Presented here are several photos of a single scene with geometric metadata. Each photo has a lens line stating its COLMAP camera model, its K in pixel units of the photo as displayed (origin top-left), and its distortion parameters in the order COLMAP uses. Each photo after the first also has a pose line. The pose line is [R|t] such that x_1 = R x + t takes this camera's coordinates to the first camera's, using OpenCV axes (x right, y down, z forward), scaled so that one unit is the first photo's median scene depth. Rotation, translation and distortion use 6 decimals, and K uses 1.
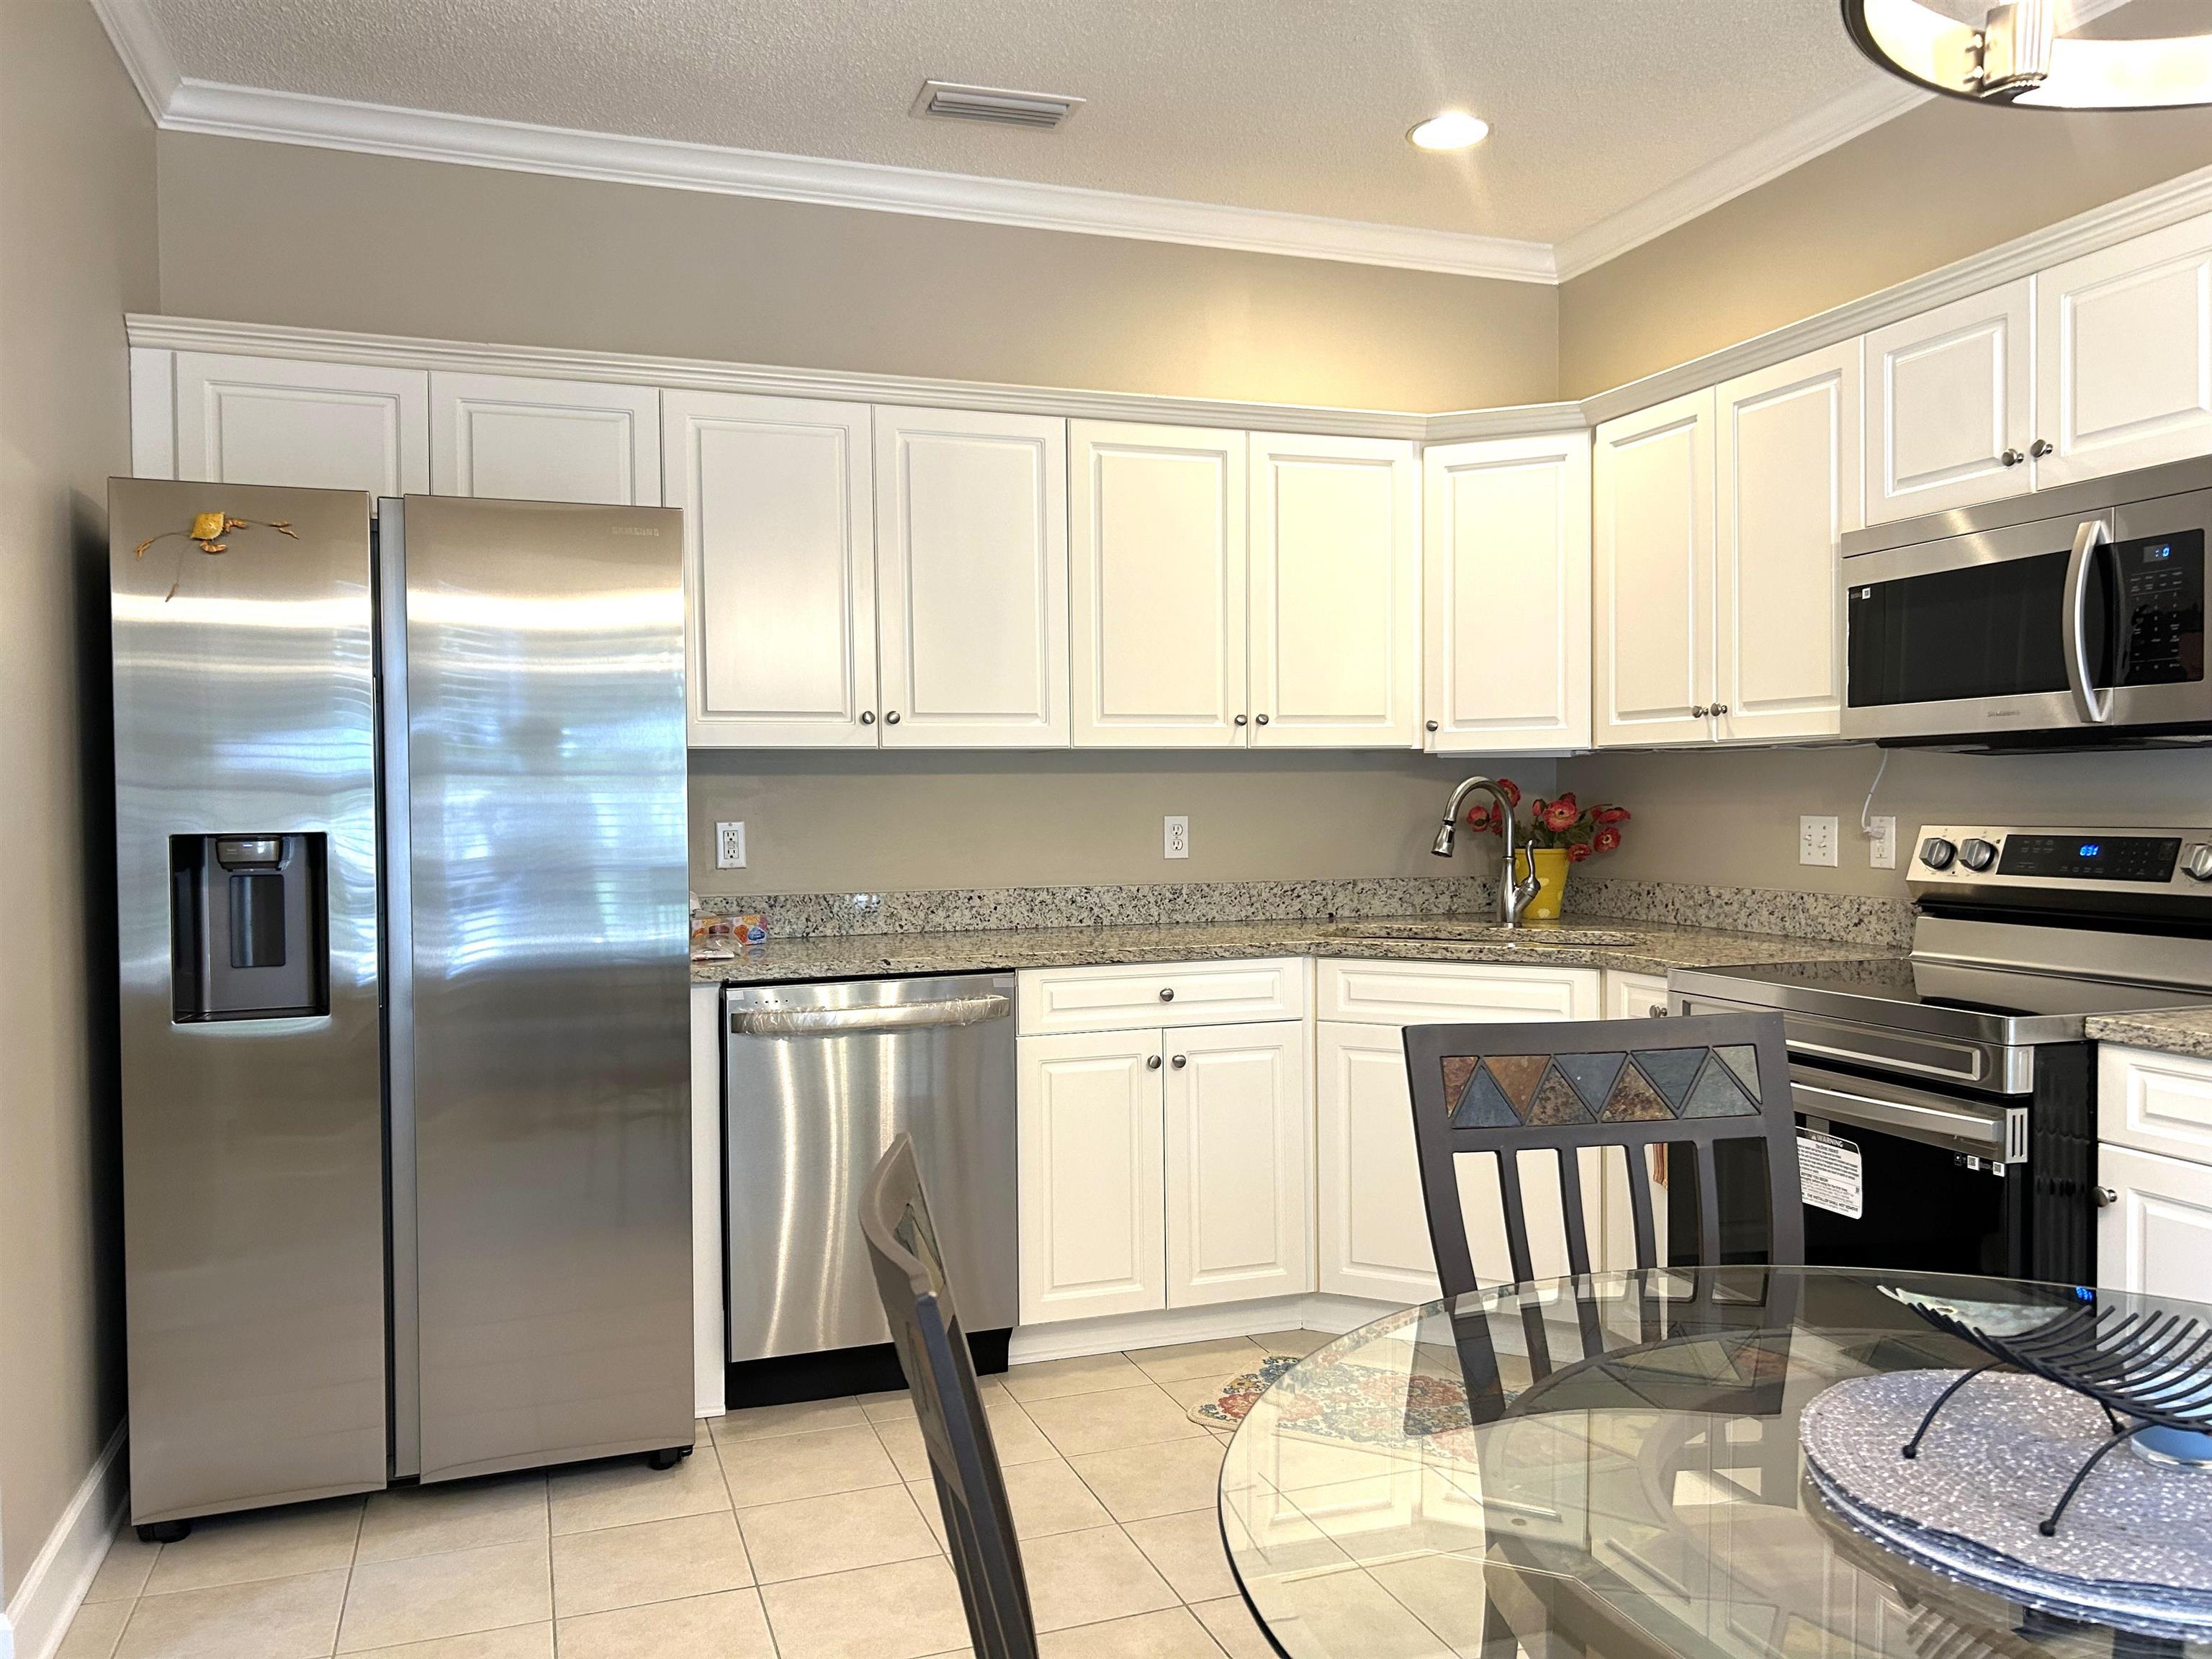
lens RADIAL K [[1665.1, 0, 1106.4], [0, 1665.1, 824.4], [0, 0, 1]] dist [0.055802, -0.069071]
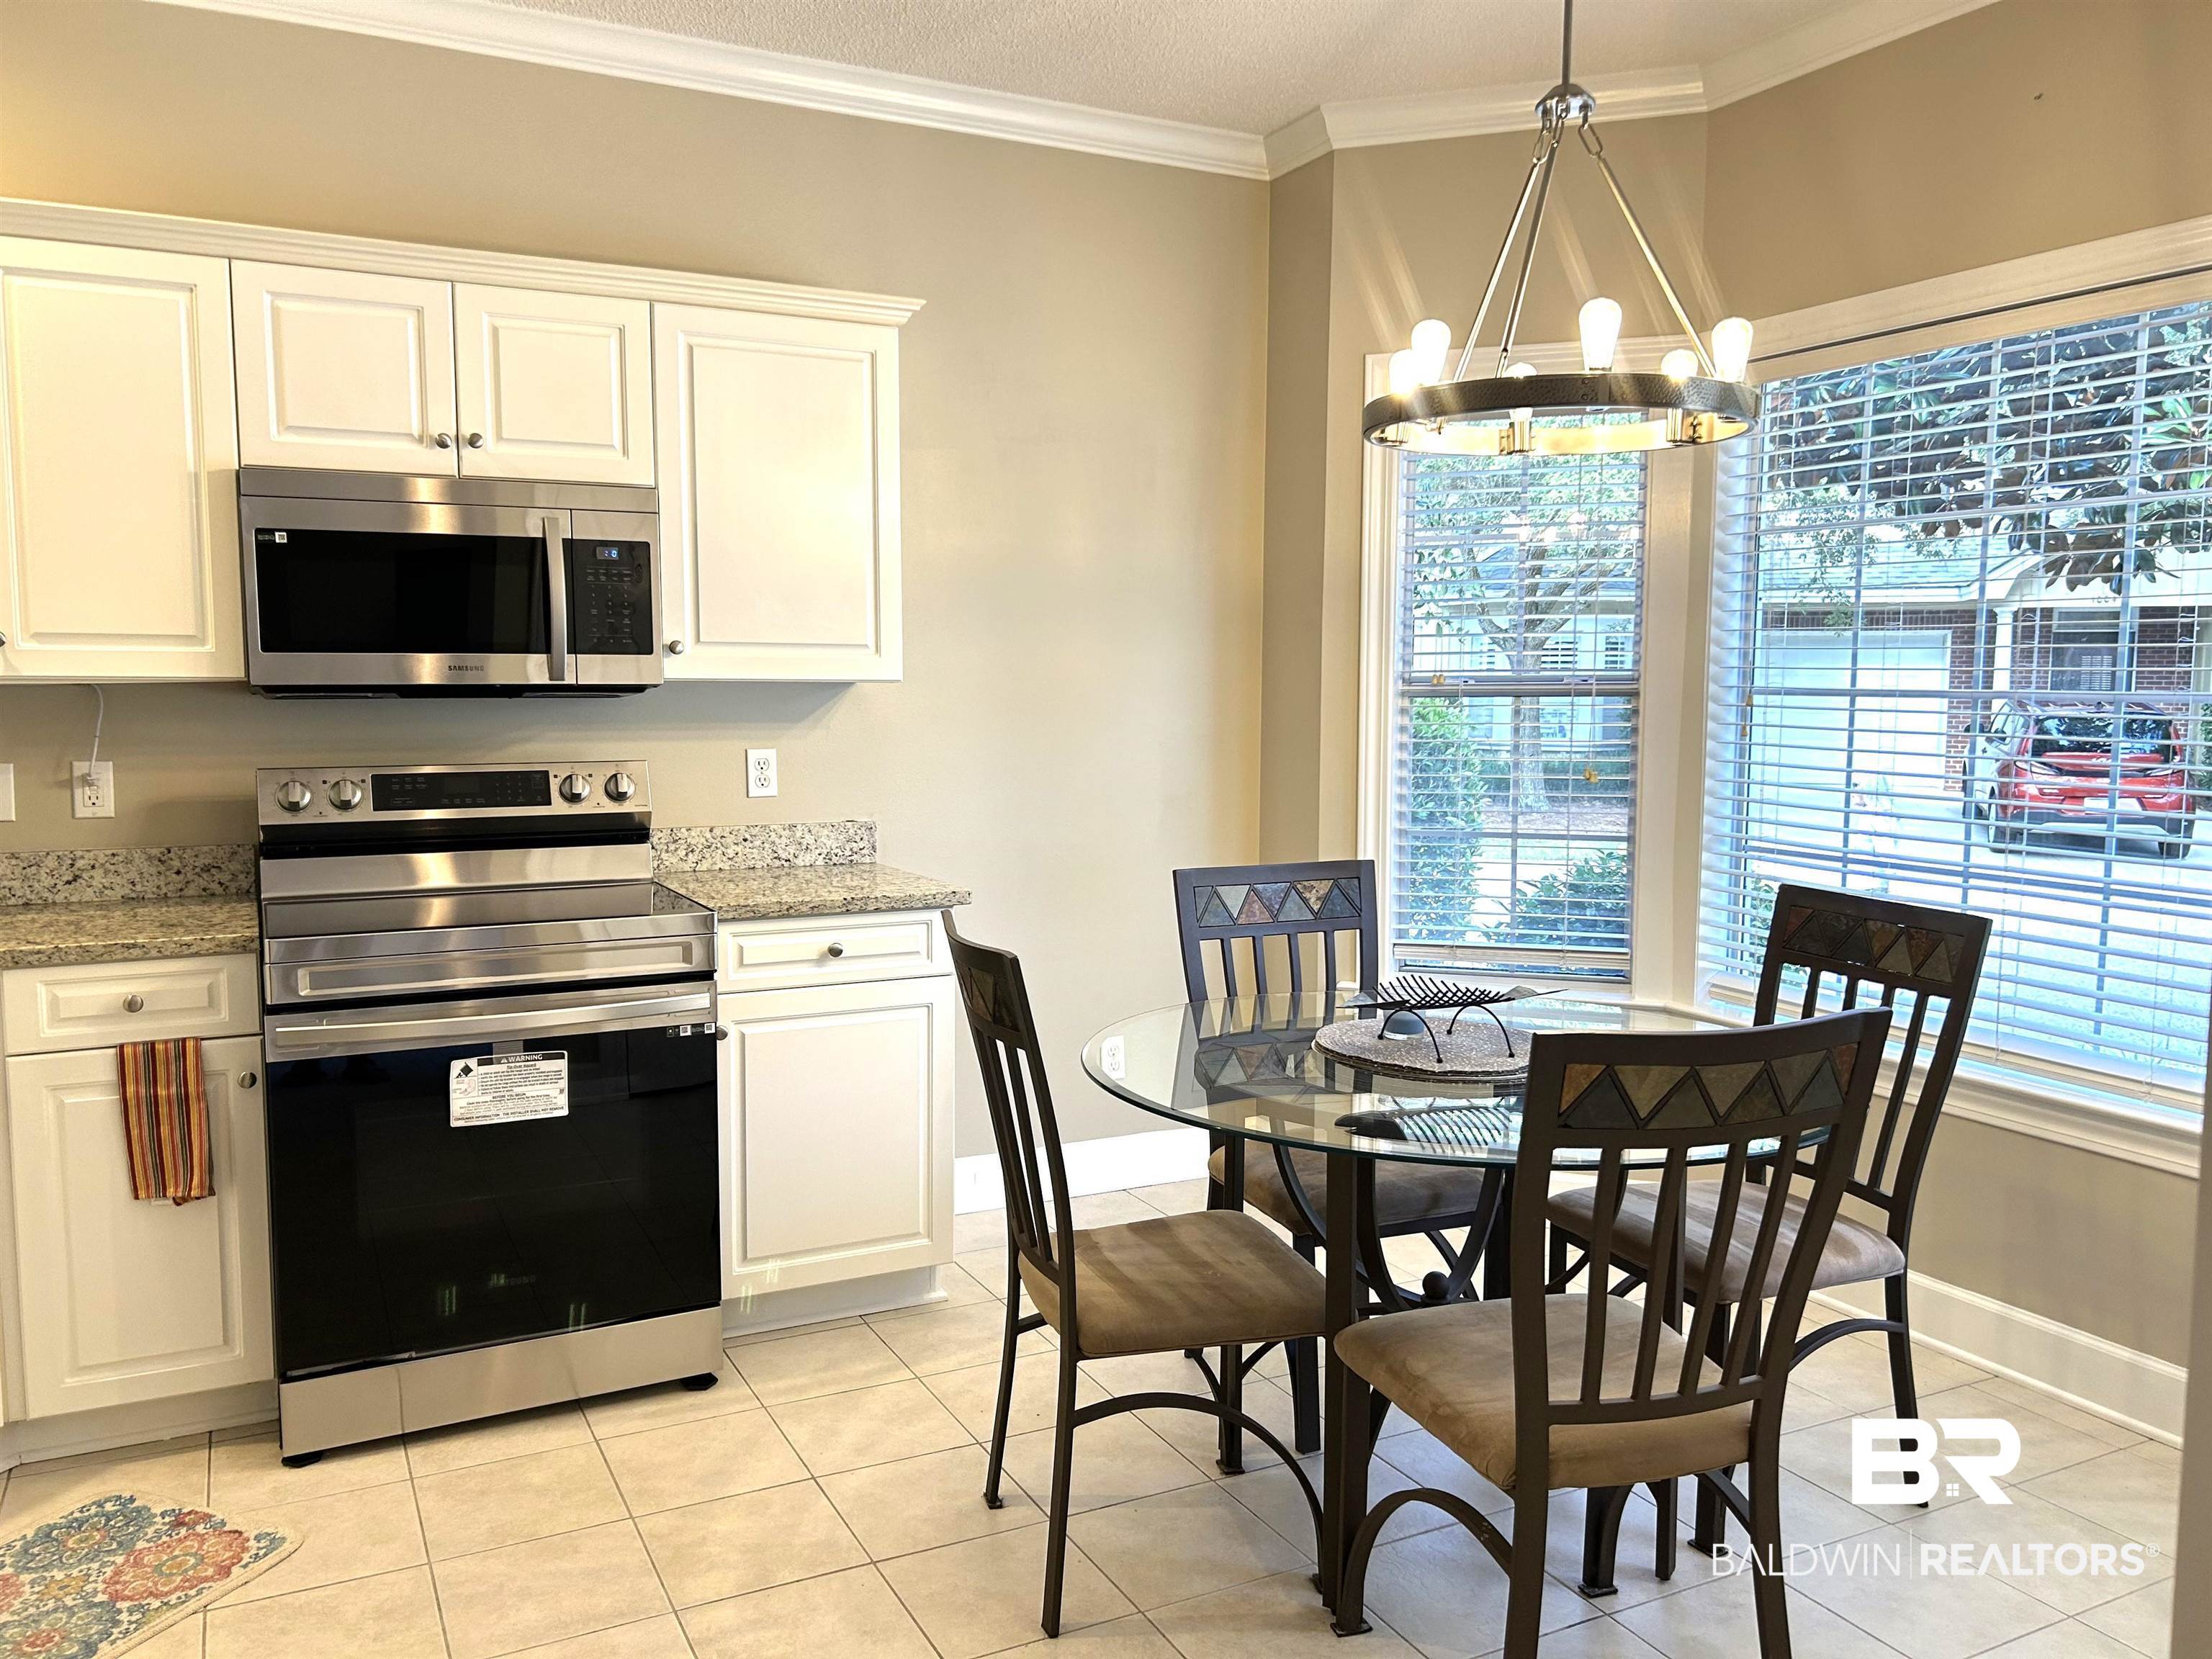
lens RADIAL K [[1665.1, 0, 1098.7], [0, 1665.1, 830.3], [0, 0, 1]] dist [0.055802, -0.069071]
pose [[-0.129325, -0.080856, 0.988300, -0.532551], [0.015899, 0.996373, 0.083597, -0.036099], [-0.991475, 0.026524, -0.127571, 0.578758]]
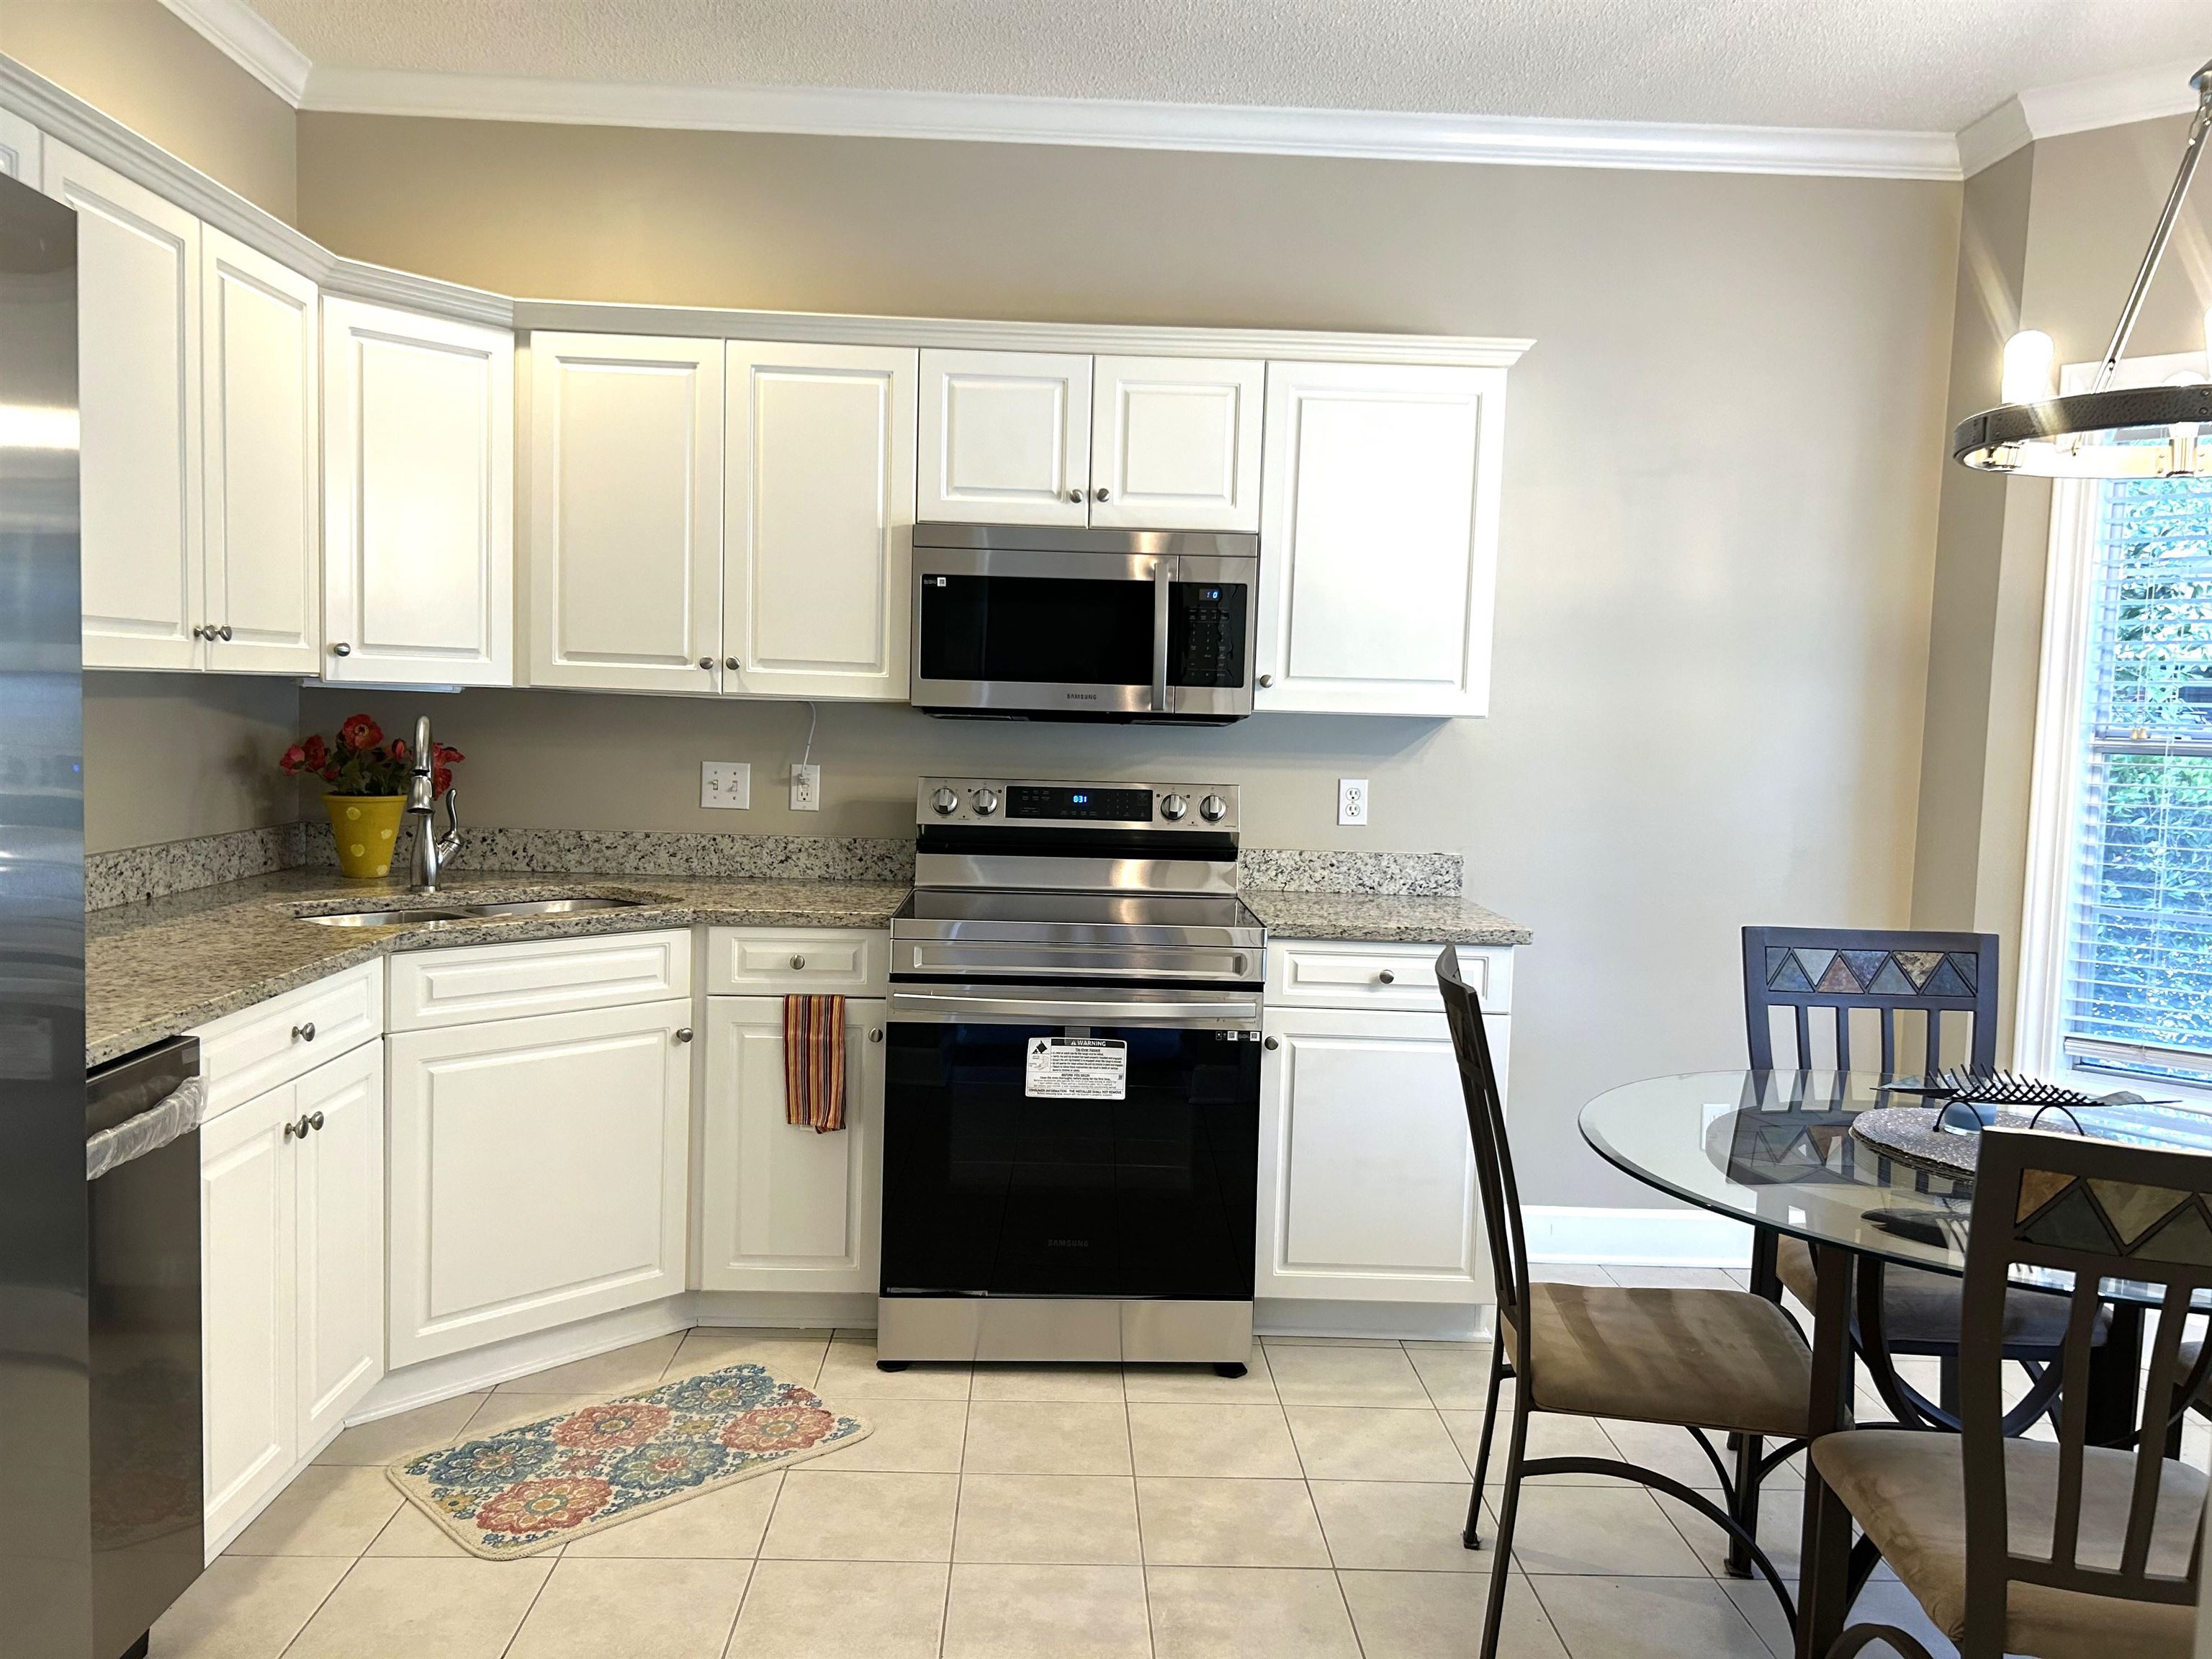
lens RADIAL K [[1665.1, 0, 1110.2], [0, 1665.1, 825.9], [0, 0, 1]] dist [0.055802, -0.069071]
pose [[0.300442, -0.051925, 0.952385, -0.552906], [-0.017758, 0.998039, 0.060017, -0.034877], [-0.953635, -0.034944, 0.298931, 0.474697]]
